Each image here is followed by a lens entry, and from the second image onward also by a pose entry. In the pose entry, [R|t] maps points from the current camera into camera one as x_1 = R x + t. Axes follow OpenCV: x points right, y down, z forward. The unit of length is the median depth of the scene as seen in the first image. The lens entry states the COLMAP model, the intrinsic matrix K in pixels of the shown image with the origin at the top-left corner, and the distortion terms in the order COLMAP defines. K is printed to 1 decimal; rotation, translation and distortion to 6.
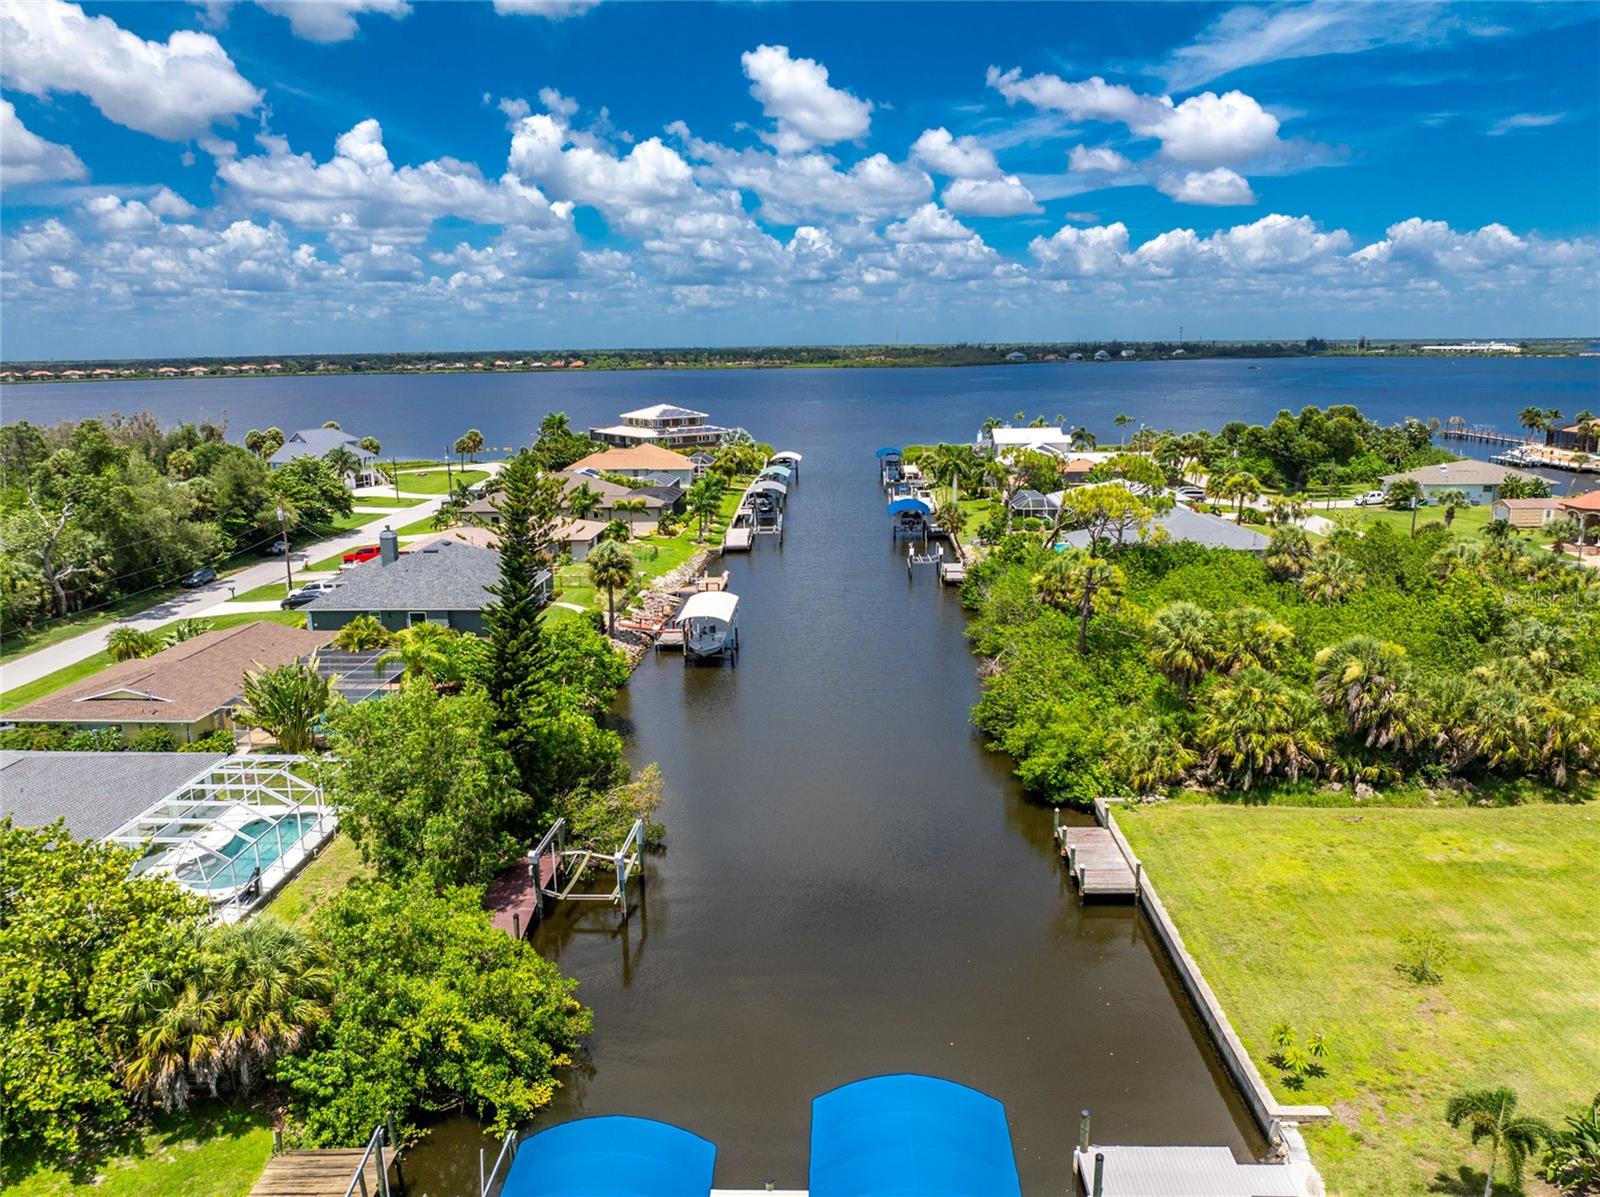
lens RADIAL K [[1125.4, 0, 804.3], [0, 1125.4, 592.9], [0, 0, 1]] dist [-0.035988, 0.000790]
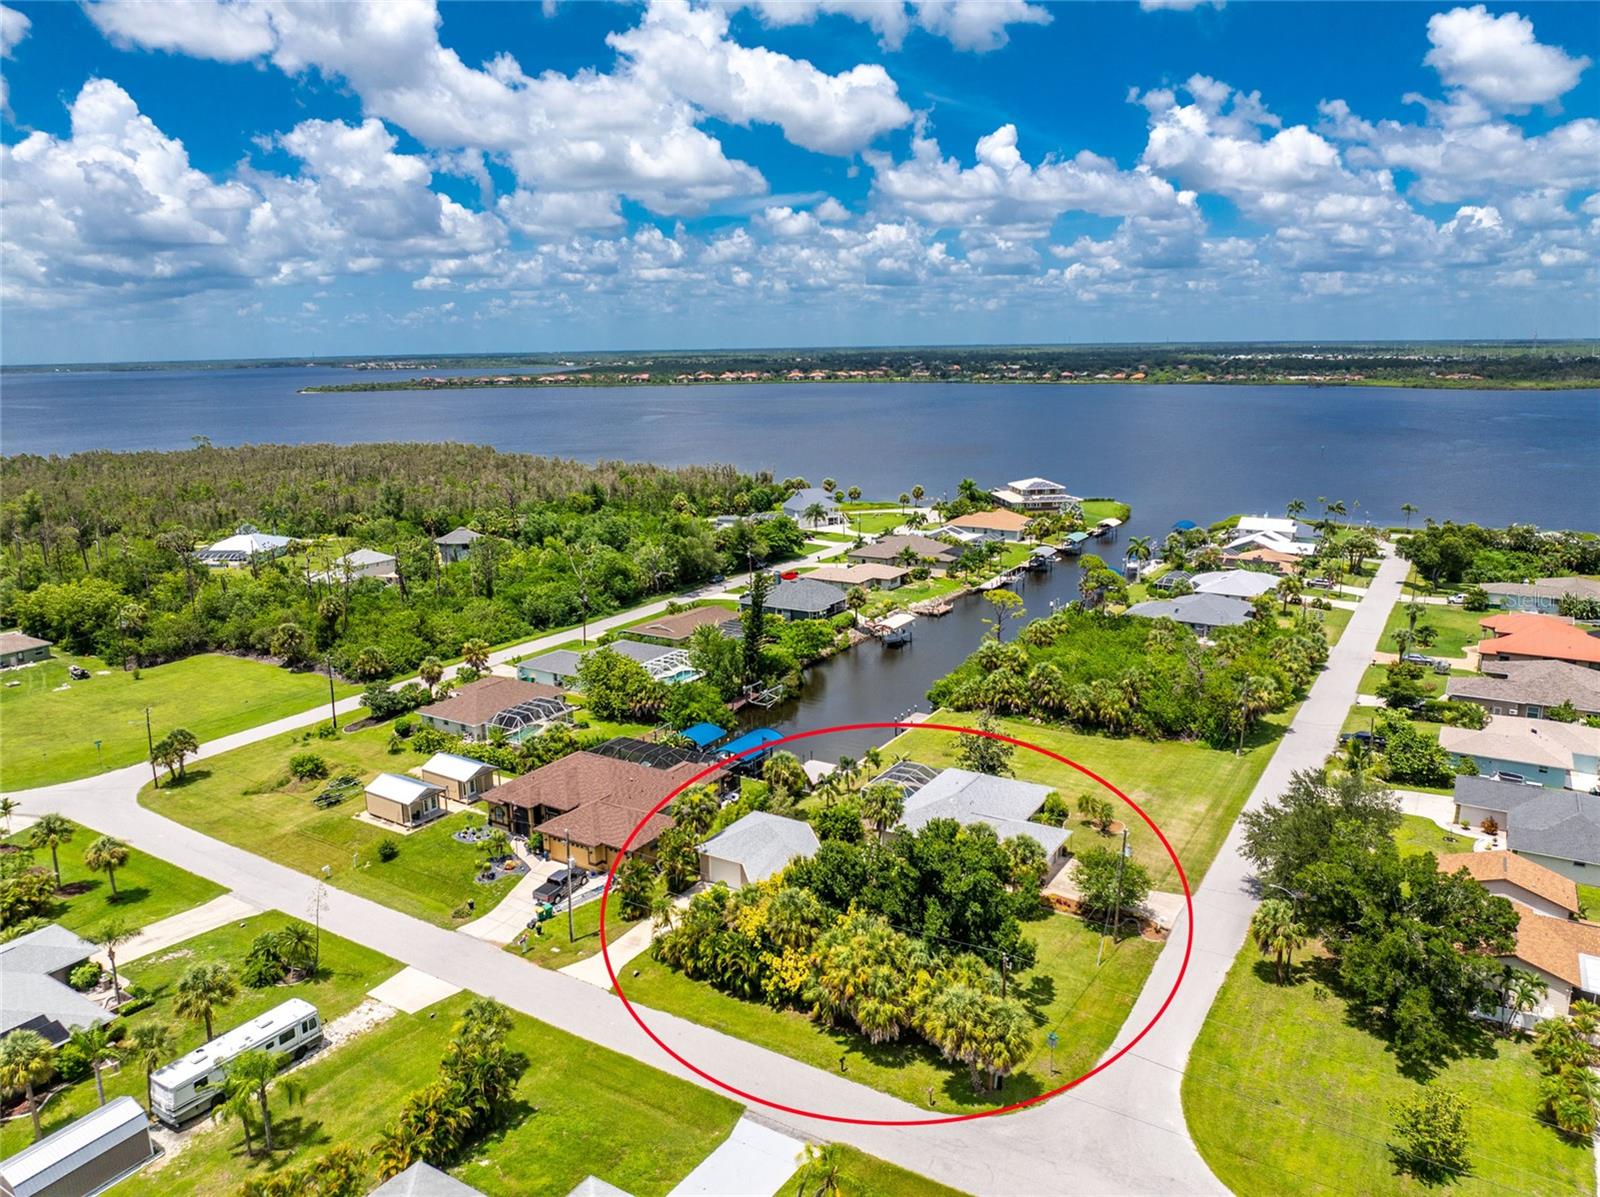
lens RADIAL K [[1125.4, 0, 804.3], [0, 1125.4, 592.9], [0, 0, 1]] dist [-0.035988, 0.000790]
pose [[0.869249, 0.106305, -0.482810, 0.715113], [-0.102146, 0.994154, 0.034989, -0.088547], [0.483707, 0.018903, 0.875026, -0.886071]]
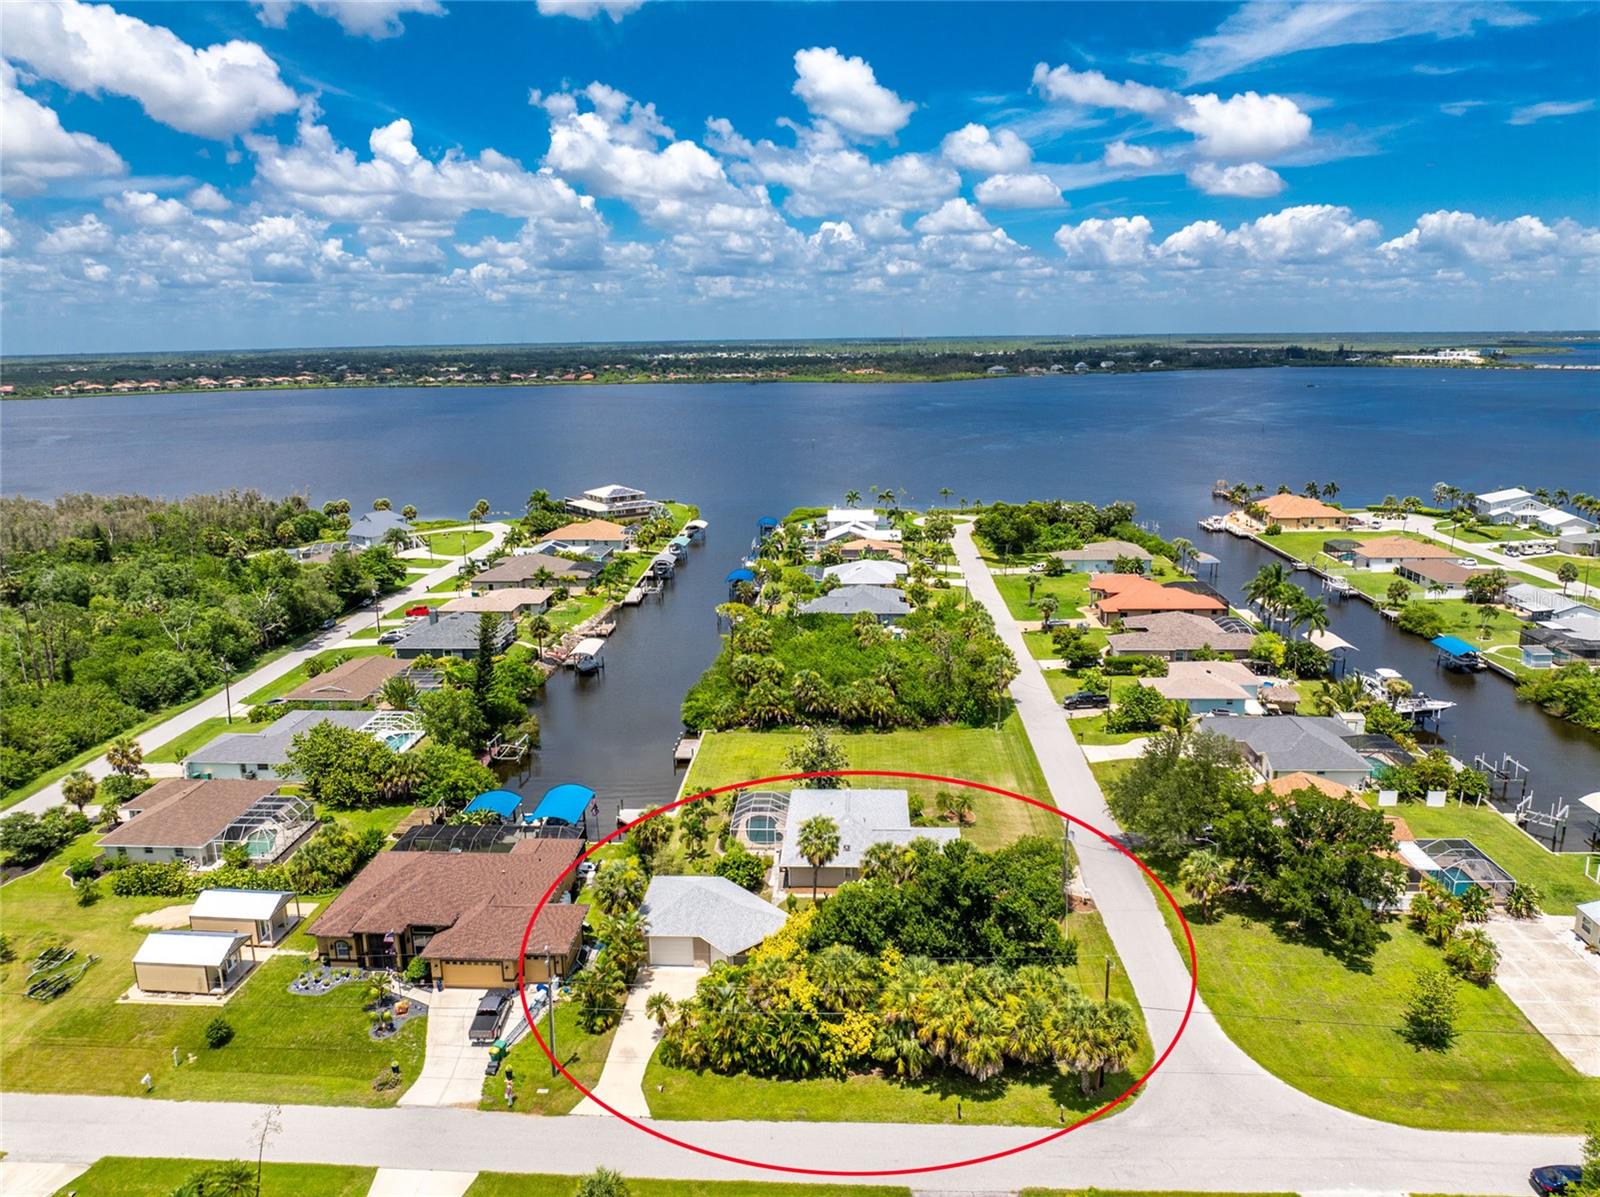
lens RADIAL K [[1125.4, 0, 804.3], [0, 1125.4, 592.9], [0, 0, 1]] dist [-0.035988, 0.000790]
pose [[0.999864, 0.003322, -0.016128, 0.306302], [-0.003186, 0.999959, 0.008446, -0.093314], [0.016156, -0.008393, 0.999834, -0.935910]]
